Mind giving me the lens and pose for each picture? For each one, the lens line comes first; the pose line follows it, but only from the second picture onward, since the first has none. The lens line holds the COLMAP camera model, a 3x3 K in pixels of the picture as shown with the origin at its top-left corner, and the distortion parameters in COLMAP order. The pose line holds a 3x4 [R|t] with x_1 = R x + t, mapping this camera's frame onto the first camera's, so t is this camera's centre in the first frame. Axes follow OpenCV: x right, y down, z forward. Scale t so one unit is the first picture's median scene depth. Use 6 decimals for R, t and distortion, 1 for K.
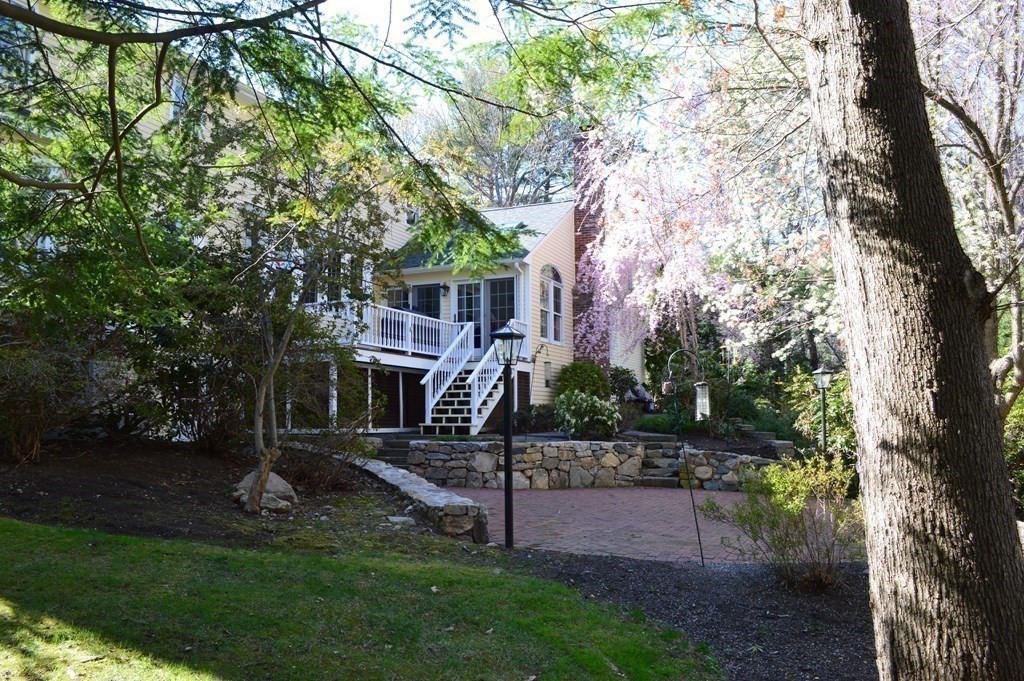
lens RADIAL K [[828.6, 0, 512.0], [0, 828.6, 340.5], [0, 0, 1]] dist [-0.077367, -0.001983]
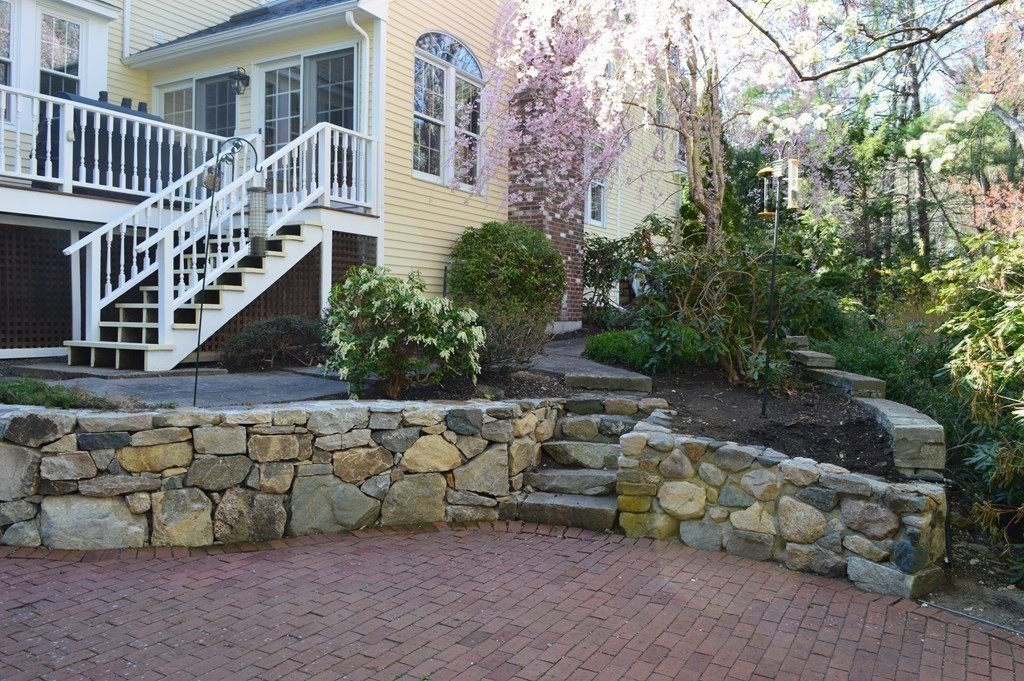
lens RADIAL K [[828.6, 0, 512.0], [0, 828.6, 340.5], [0, 0, 1]] dist [-0.077367, -0.001983]
pose [[0.995469, 0.020163, -0.092923, 0.186838], [-0.008163, 0.991772, 0.127754, 0.044761], [0.094734, -0.126417, 0.987443, 0.631492]]
